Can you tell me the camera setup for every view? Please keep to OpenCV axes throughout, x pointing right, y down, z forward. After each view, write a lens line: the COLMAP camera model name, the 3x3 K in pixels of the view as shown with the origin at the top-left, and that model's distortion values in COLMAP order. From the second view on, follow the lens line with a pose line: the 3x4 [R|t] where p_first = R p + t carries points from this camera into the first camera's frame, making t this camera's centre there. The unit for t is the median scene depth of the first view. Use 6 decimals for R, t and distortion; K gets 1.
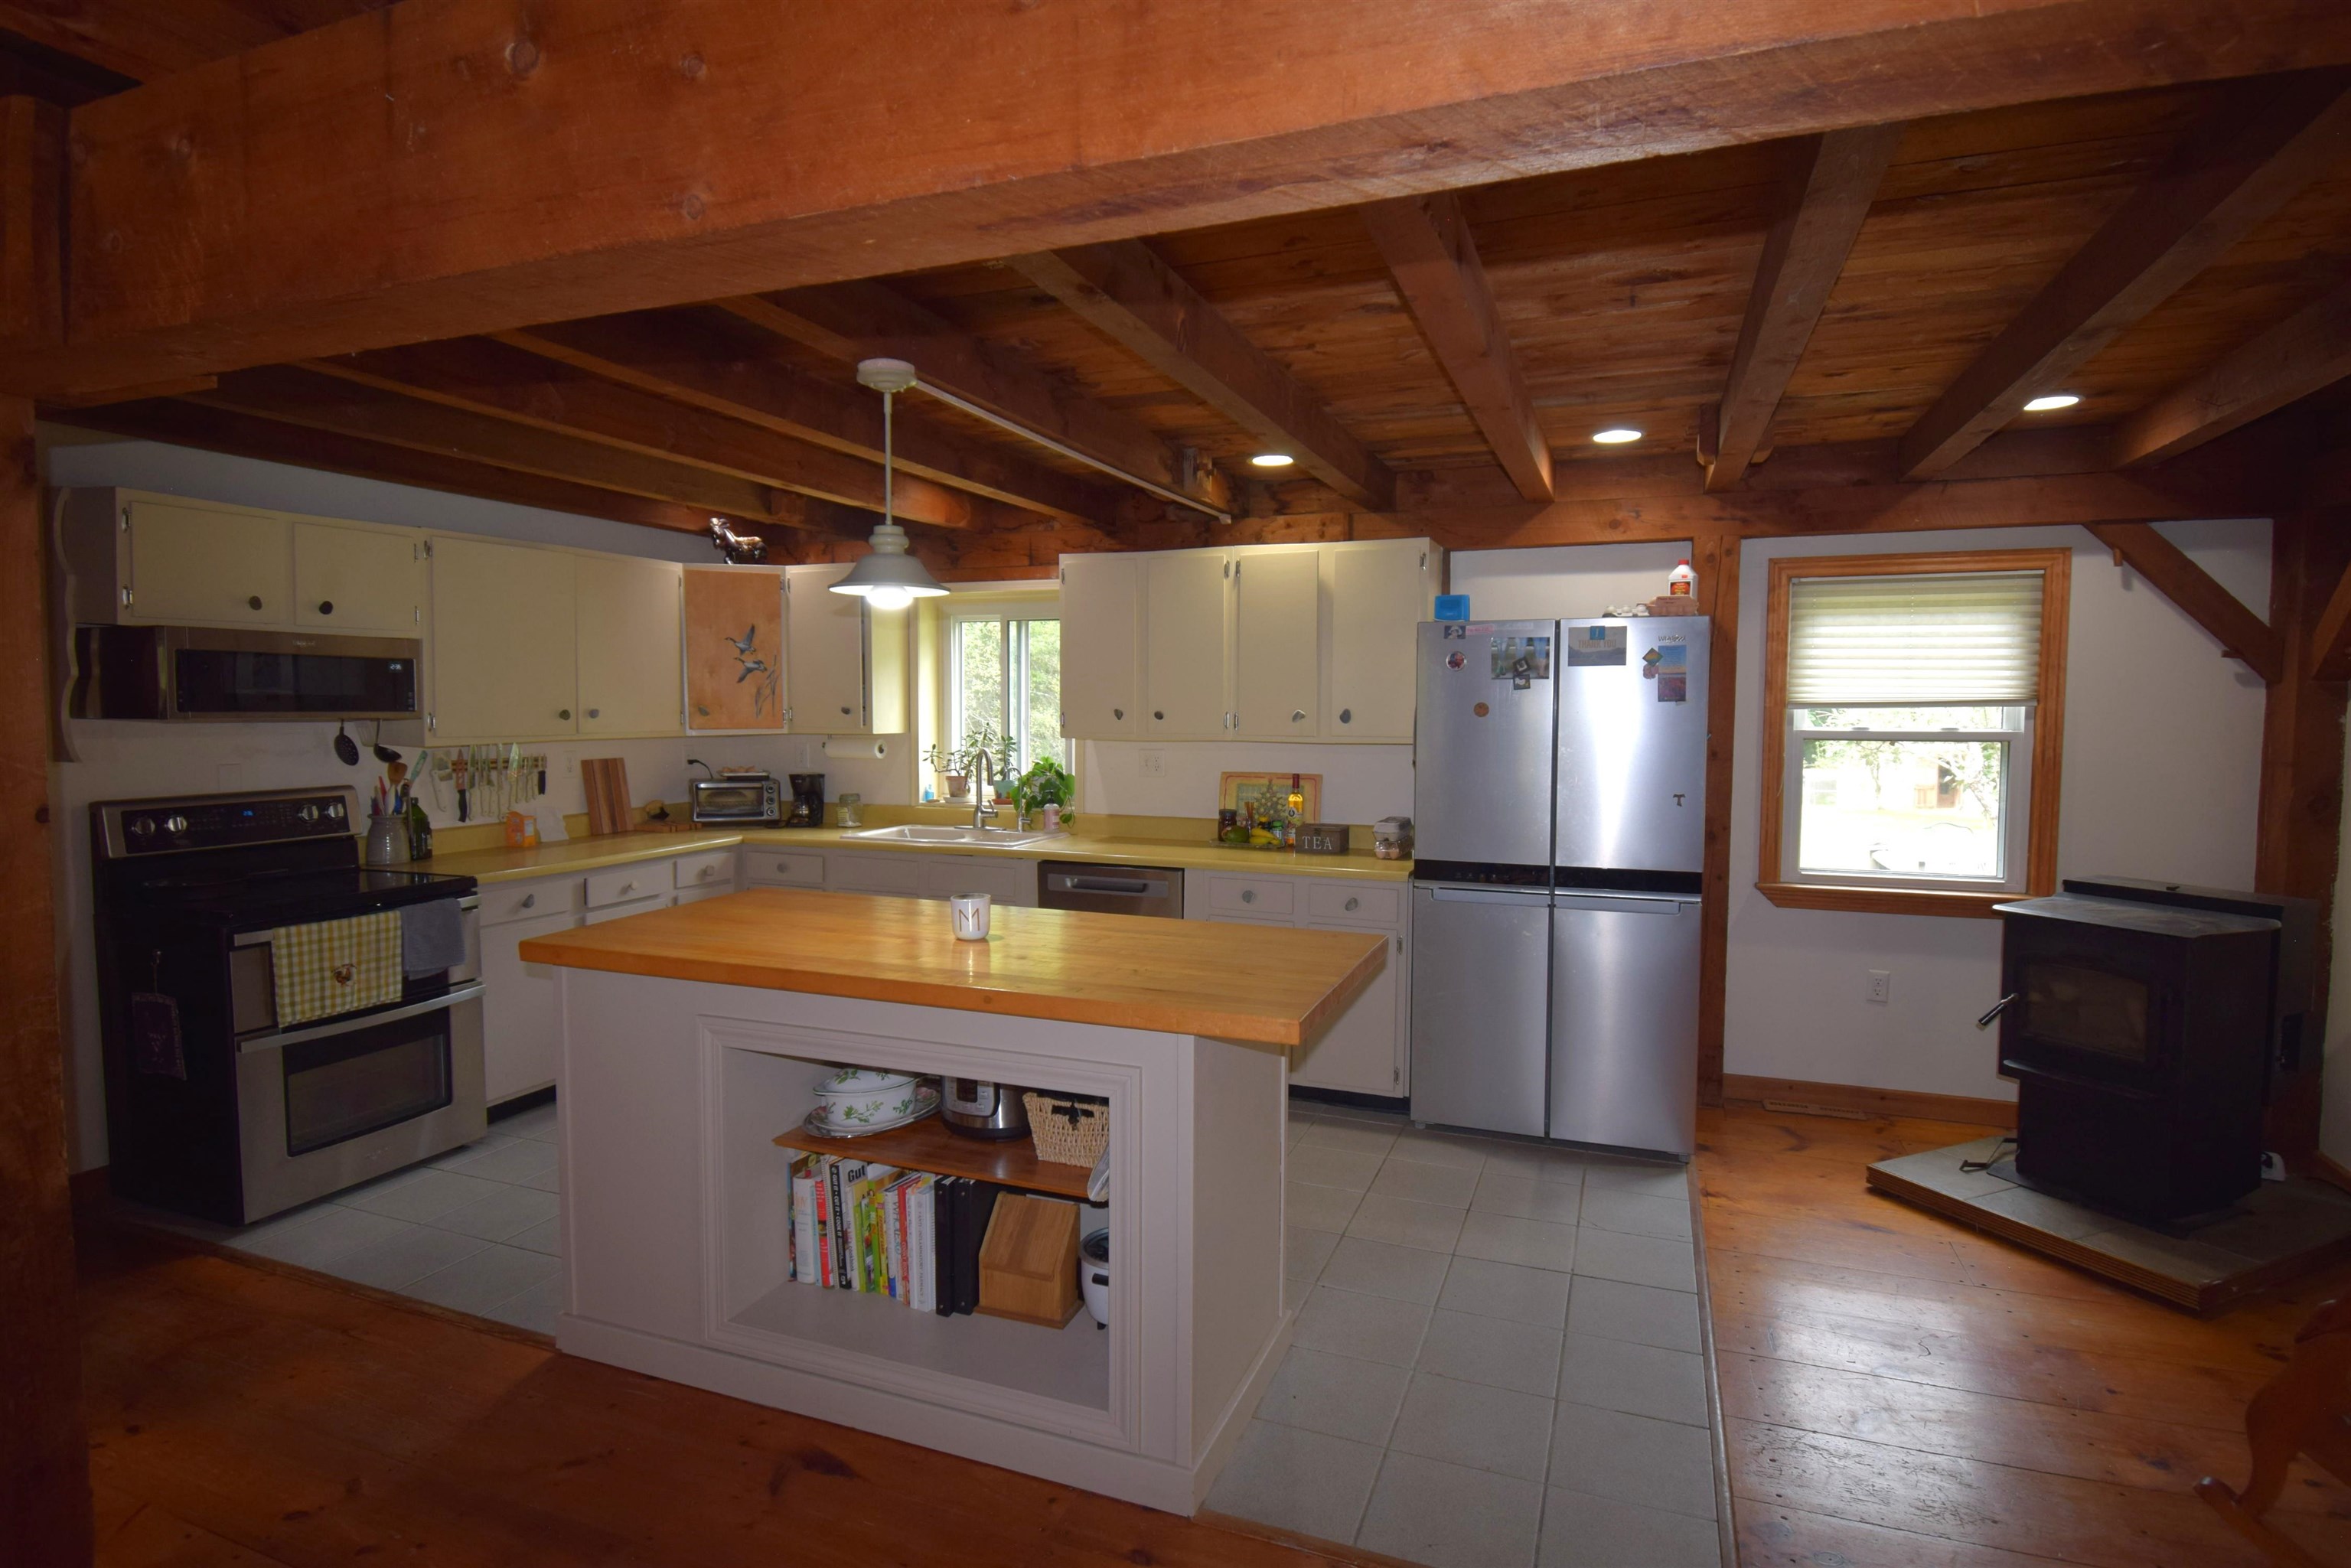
lens RADIAL K [[1201.3, 0, 1176.7], [0, 1201.3, 775.5], [0, 0, 1]] dist [0.000357, -0.002721]
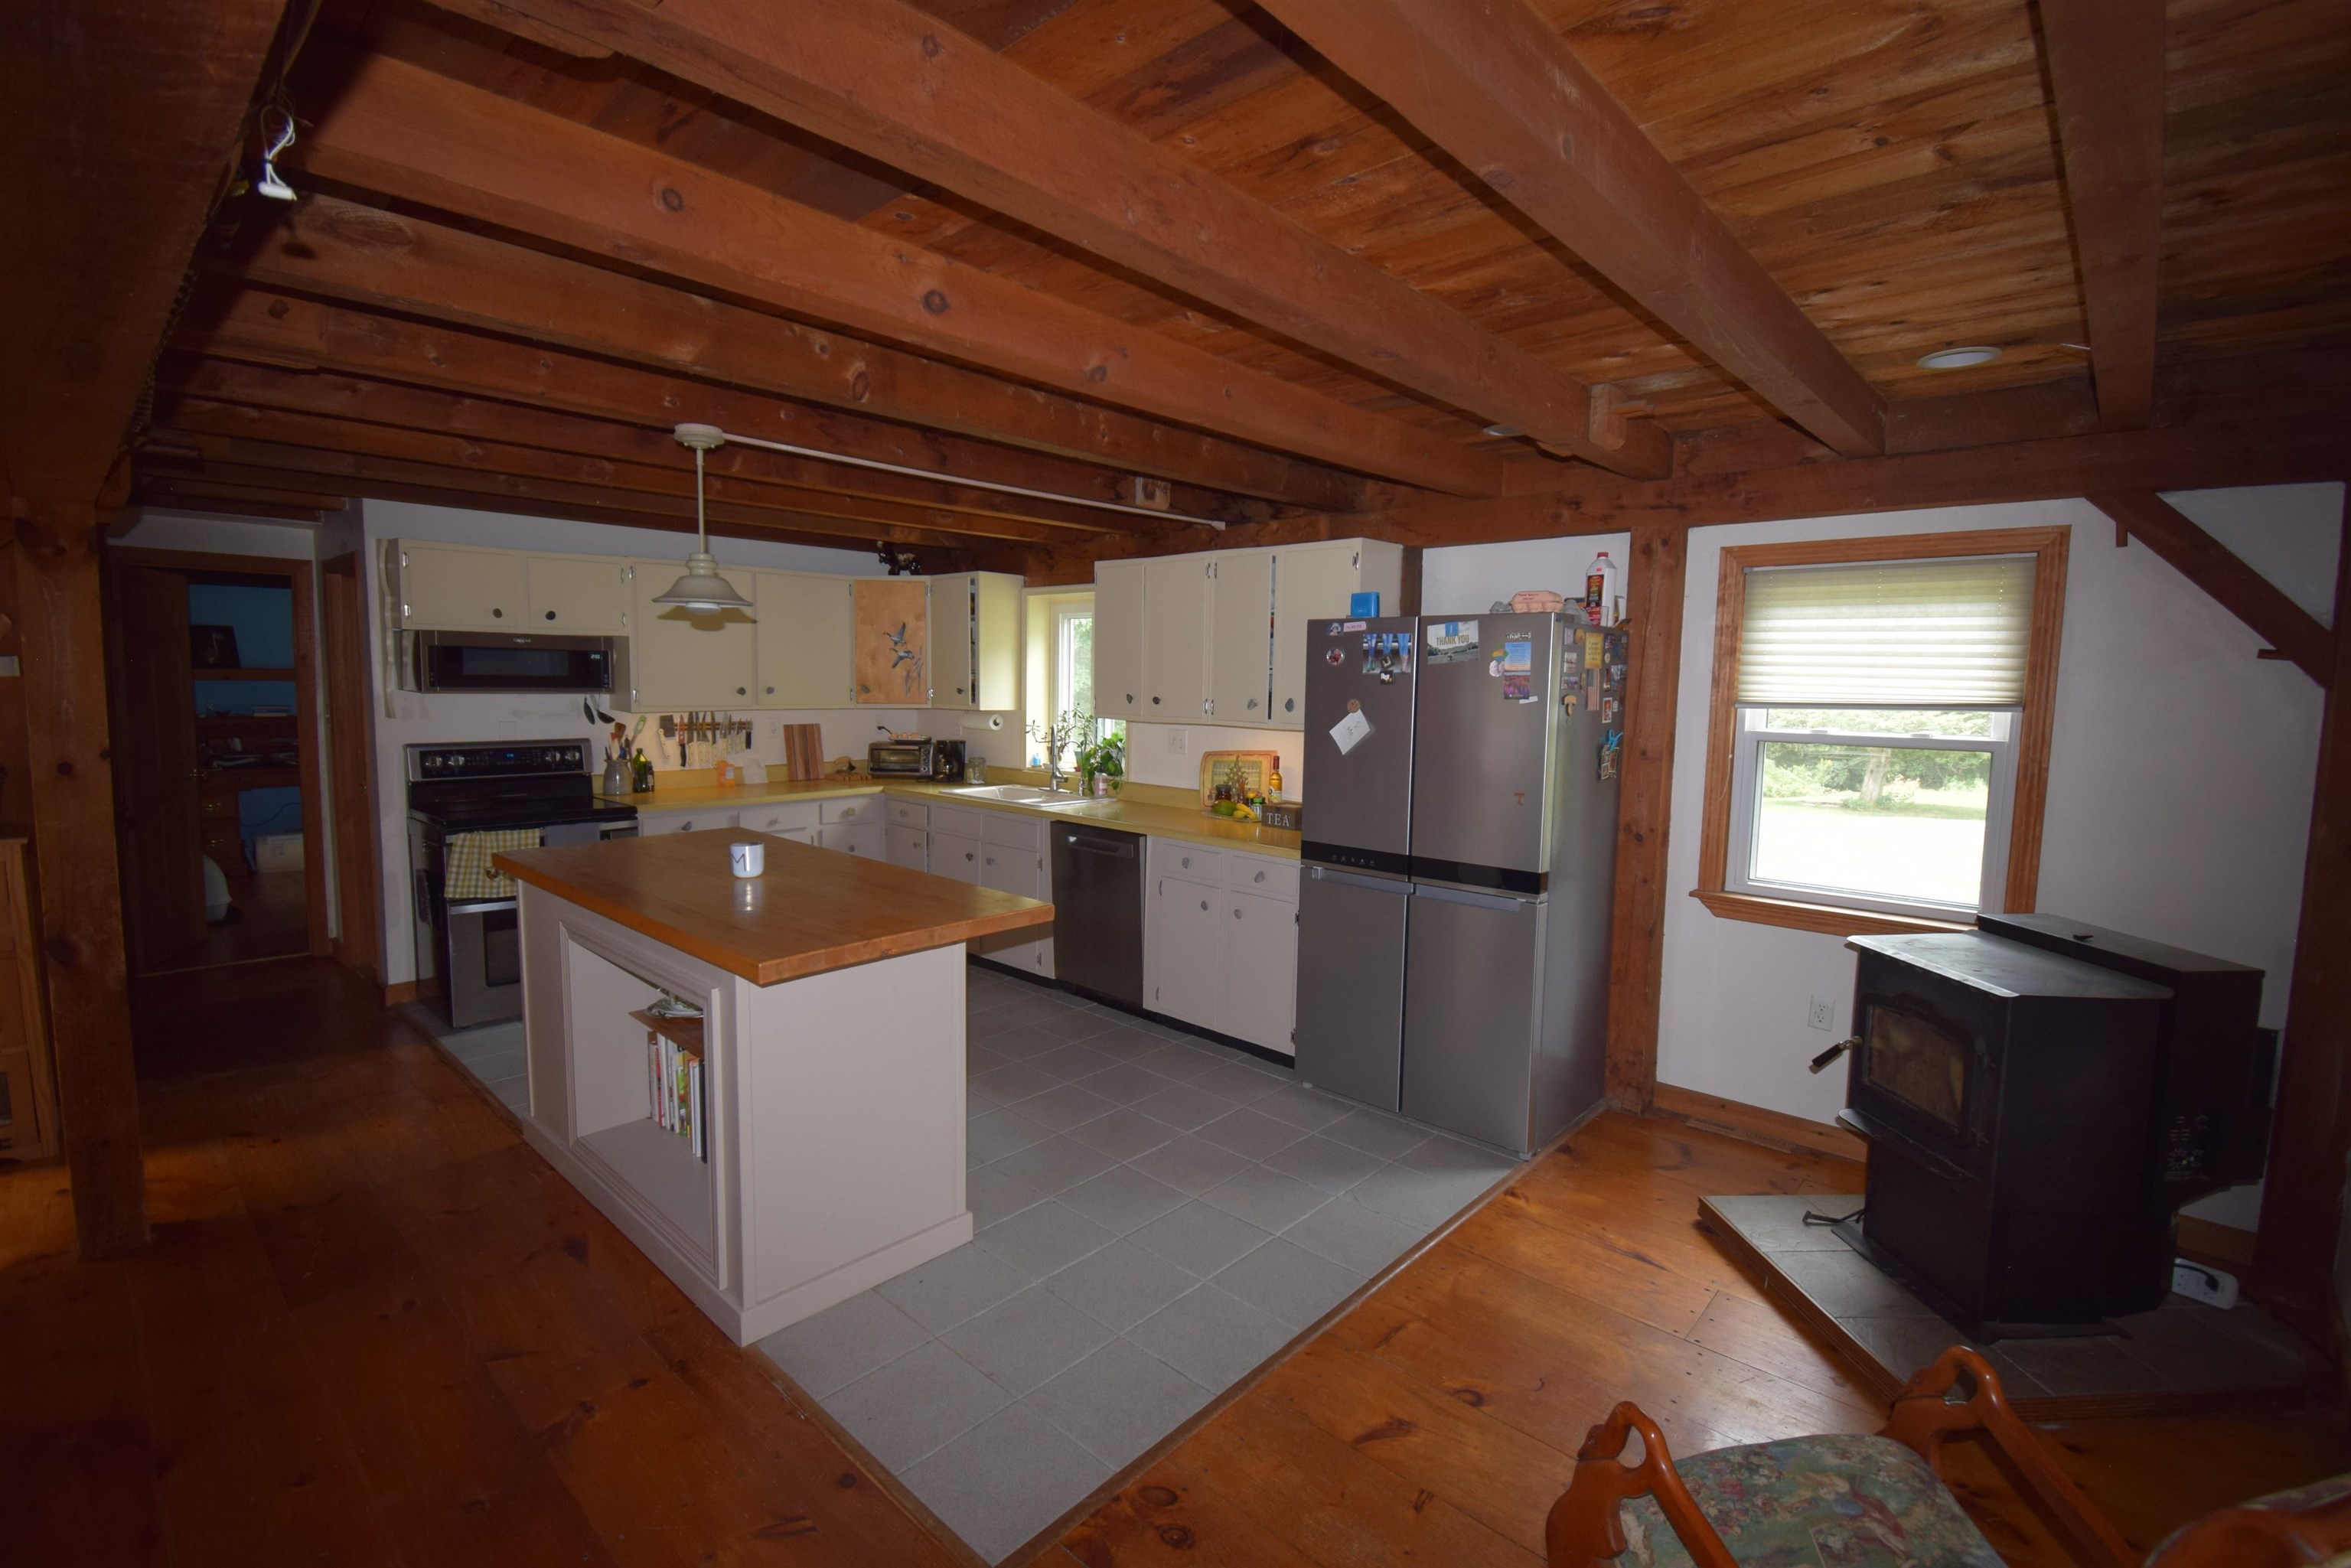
lens RADIAL K [[1041.3, 0, 1181.5], [0, 1041.3, 775.7], [0, 0, 1]] dist [0.013974, -0.022032]
pose [[0.931805, 0.046420, -0.359980, 0.404841], [-0.034897, 0.998651, 0.038446, -0.019135], [0.361279, -0.023261, 0.932168, 0.084433]]
